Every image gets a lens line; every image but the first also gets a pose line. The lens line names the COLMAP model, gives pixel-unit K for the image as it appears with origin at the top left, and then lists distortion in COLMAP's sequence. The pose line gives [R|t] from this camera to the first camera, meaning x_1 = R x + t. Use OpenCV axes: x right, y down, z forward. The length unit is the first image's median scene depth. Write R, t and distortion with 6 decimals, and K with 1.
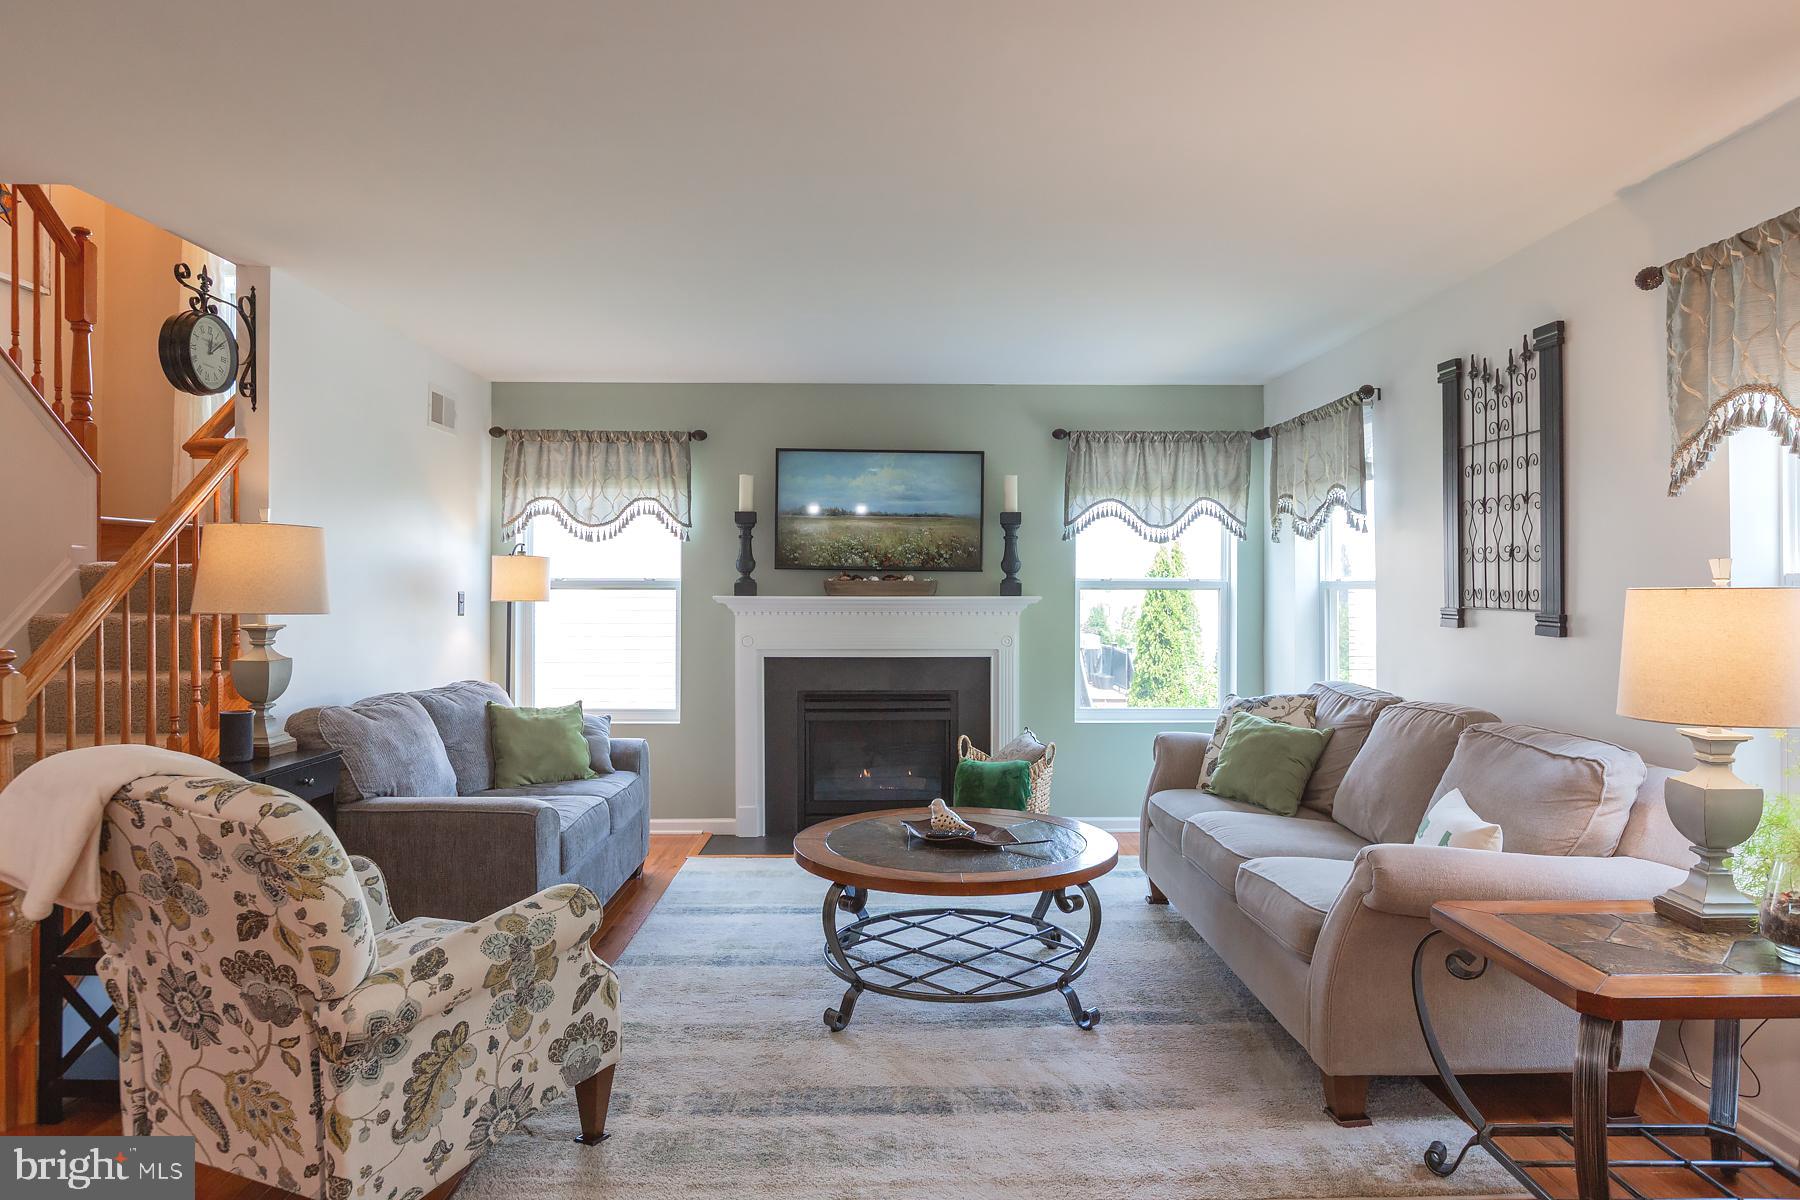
lens RADIAL K [[1108.2, 0, 905.2], [0, 1108.2, 578.4], [0, 0, 1]] dist [-0.001058, -0.002265]
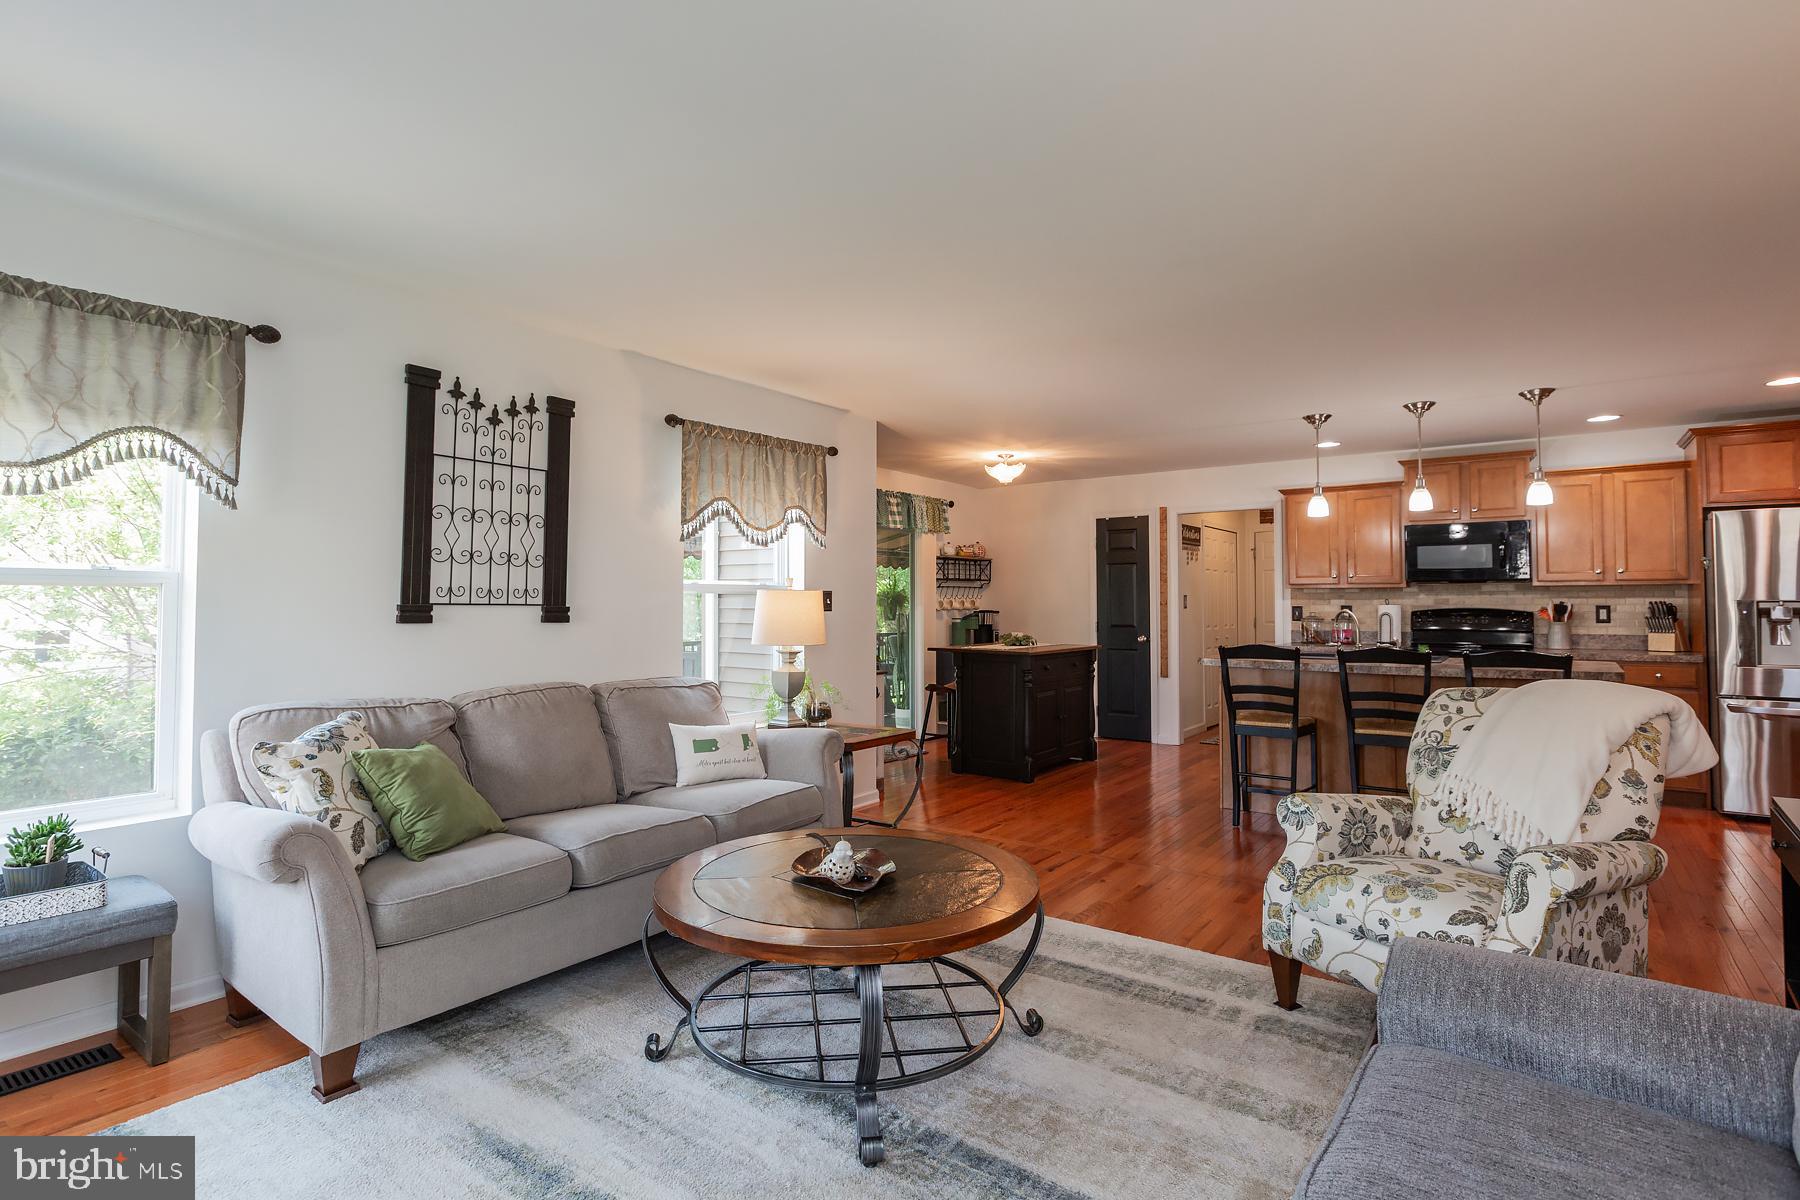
lens RADIAL K [[889.3, 0, 881.1], [0, 889.3, 592.5], [0, 0, 1]] dist [-0.000356, -0.000102]
pose [[-0.783930, 0.006505, 0.620816, -0.587114], [-0.007471, 0.999774, -0.019909, 0.046558], [-0.620805, -0.020246, -0.783704, 2.229060]]
